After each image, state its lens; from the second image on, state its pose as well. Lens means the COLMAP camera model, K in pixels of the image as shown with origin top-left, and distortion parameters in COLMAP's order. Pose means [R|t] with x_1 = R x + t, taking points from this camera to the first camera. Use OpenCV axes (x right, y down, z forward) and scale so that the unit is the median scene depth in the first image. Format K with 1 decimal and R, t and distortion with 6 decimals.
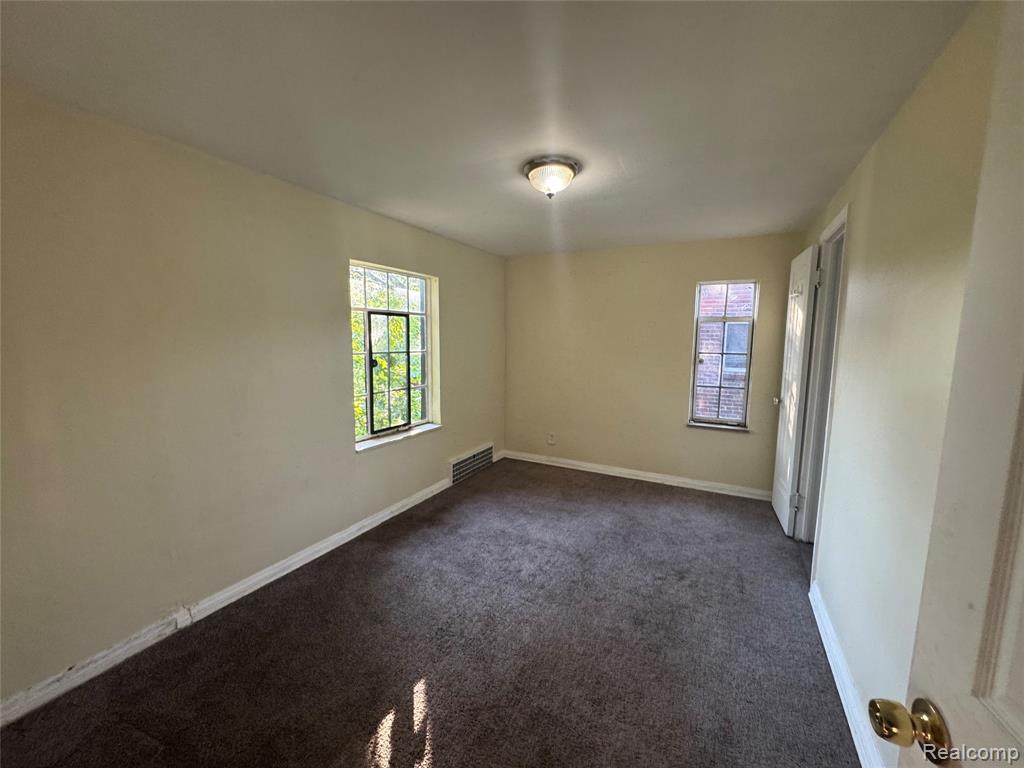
lens RADIAL K [[408.9, 0, 512.0], [0, 408.9, 384.0], [0, 0, 1]] dist [-0.001401, -0.000091]
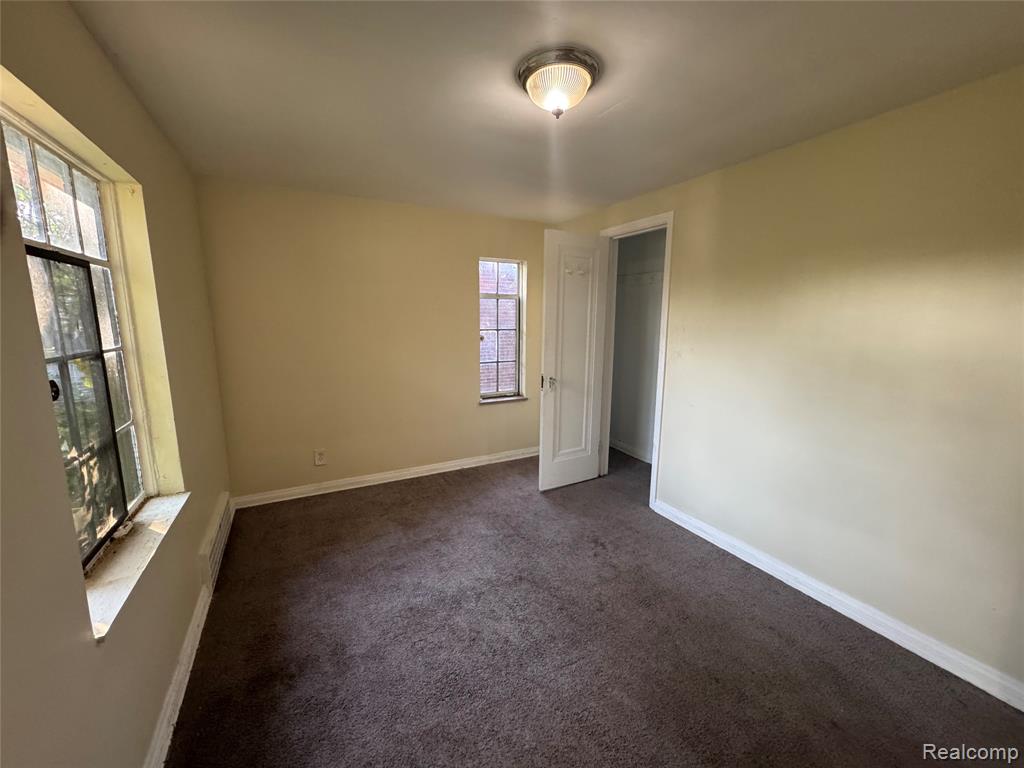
lens RADIAL K [[408.9, 0, 512.0], [0, 408.9, 384.0], [0, 0, 1]] dist [-0.001401, -0.000091]
pose [[0.562160, -0.143382, 0.814505, -0.359923], [0.095889, 0.989515, 0.108009, -0.050332], [-0.821451, 0.017383, 0.570014, 0.410498]]
